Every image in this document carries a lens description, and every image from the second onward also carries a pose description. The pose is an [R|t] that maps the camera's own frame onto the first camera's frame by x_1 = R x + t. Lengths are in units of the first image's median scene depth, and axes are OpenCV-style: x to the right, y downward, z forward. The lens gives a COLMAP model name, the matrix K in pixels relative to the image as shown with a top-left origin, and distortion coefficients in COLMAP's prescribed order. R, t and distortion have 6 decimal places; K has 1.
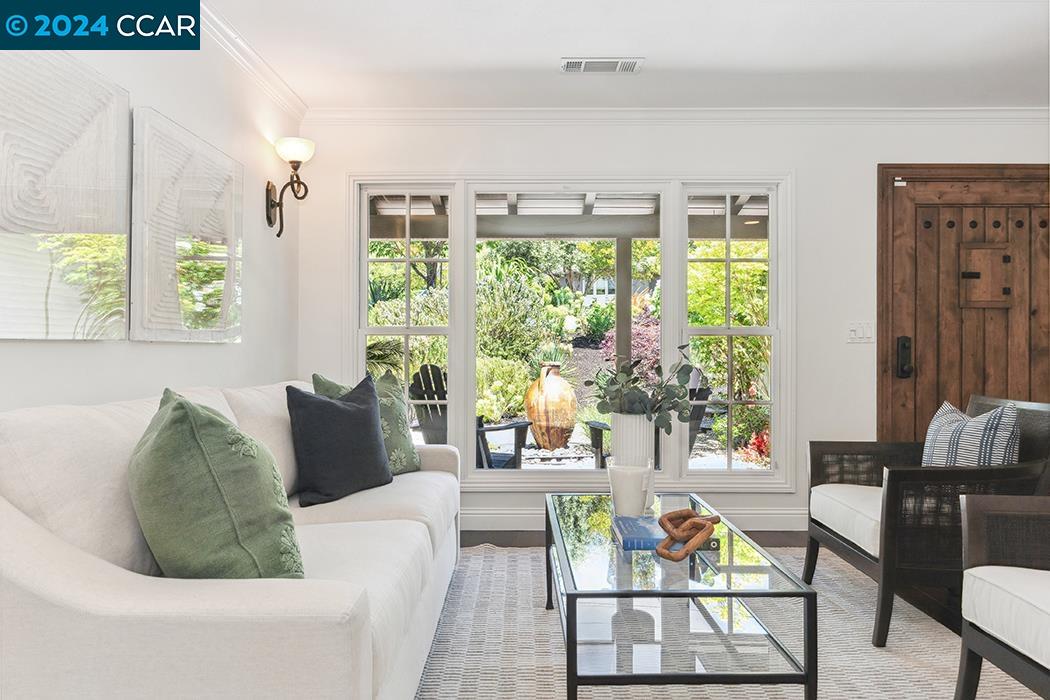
lens RADIAL K [[744.1, 0, 524.6], [0, 744.1, 345.6], [0, 0, 1]] dist [0.010574, 0.004971]
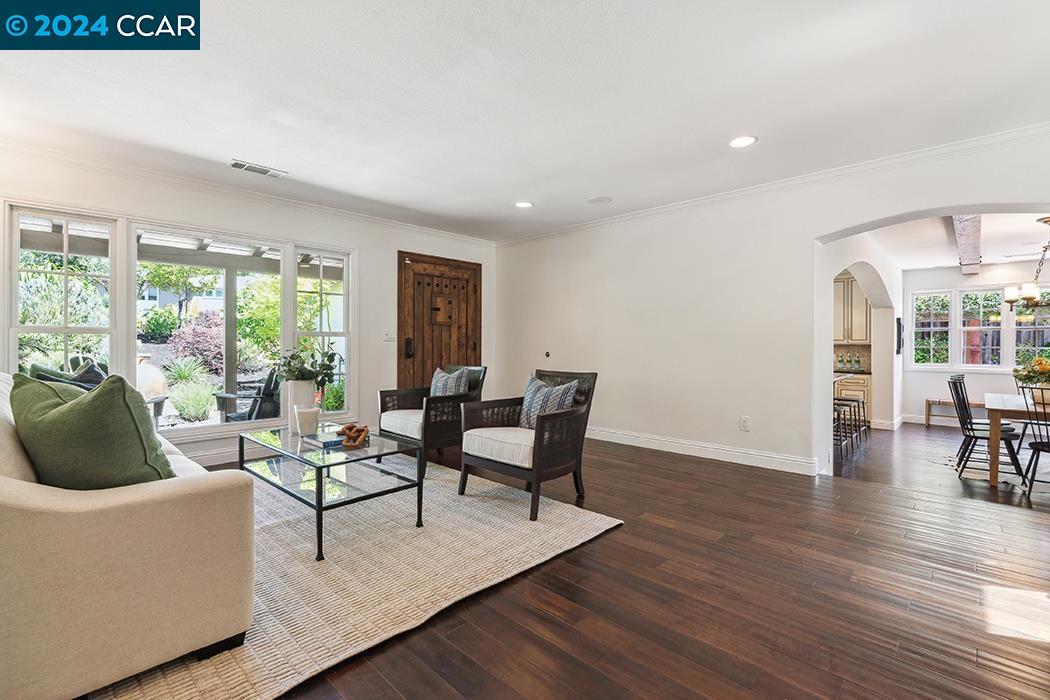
lens RADIAL K [[473.6, 0, 524.6], [0, 473.6, 349.7], [0, 0, 1]] dist [-0.003635, 0.002395]
pose [[0.697657, -0.009474, 0.716369, -0.190853], [-0.002992, 0.999865, 0.016137, -0.001780], [-0.716426, -0.013401, 0.697535, -0.115639]]
